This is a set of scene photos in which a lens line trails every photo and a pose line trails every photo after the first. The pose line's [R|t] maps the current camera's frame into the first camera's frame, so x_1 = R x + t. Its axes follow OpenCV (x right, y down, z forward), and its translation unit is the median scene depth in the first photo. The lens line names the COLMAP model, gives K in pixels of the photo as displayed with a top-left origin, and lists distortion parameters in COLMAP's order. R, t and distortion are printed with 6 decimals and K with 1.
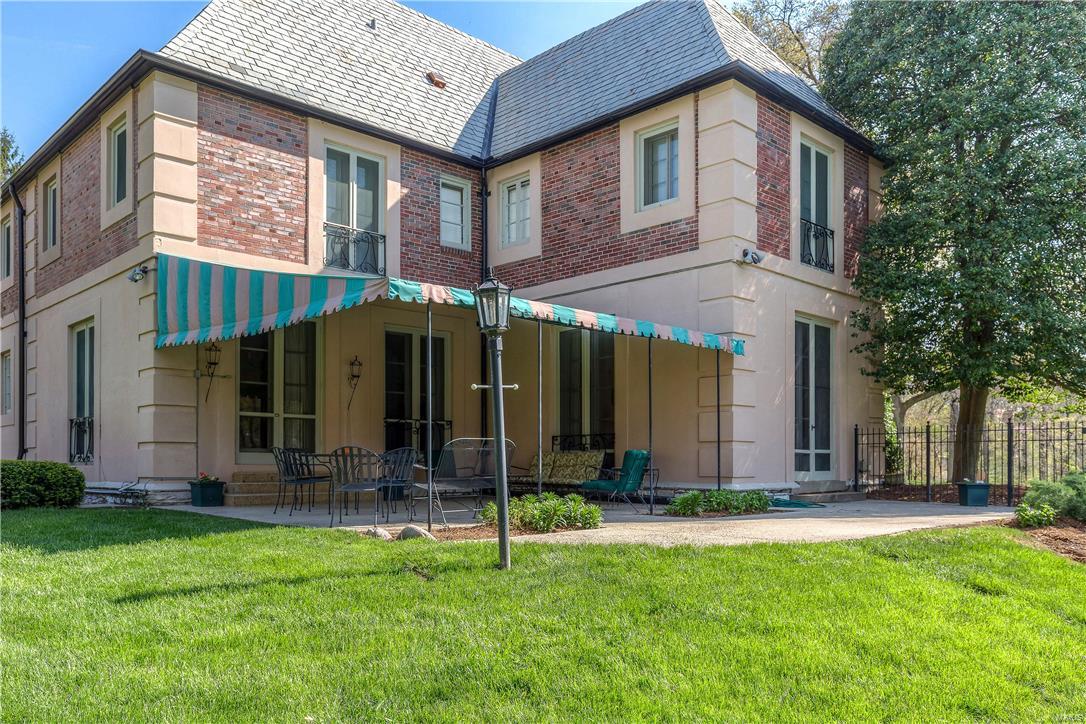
lens RADIAL K [[859.1, 0, 541.0], [0, 859.1, 456.2], [0, 0, 1]] dist [-0.002084, 0.004980]
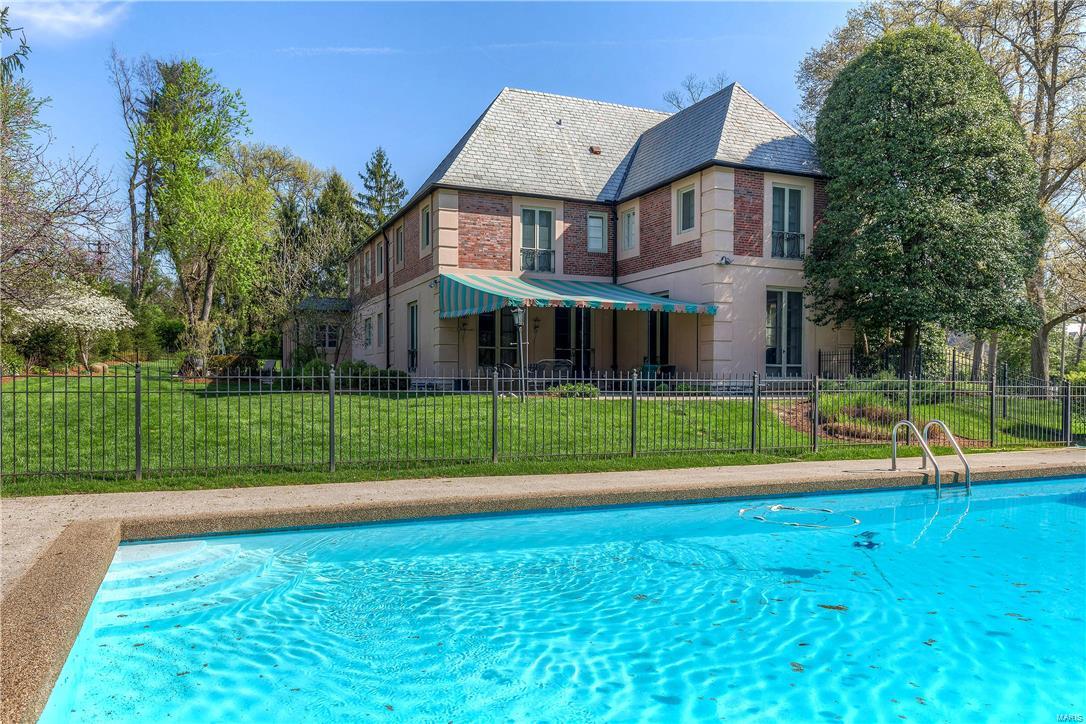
lens RADIAL K [[807.2, 0, 543.2], [0, 807.2, 394.2], [0, 0, 1]] dist [0.004654, 0.001879]
pose [[0.935492, 0.010309, -0.353198, 0.447143], [0.000065, 0.999569, 0.029346, 0.005146], [0.353348, -0.027476, 0.935088, -0.707440]]
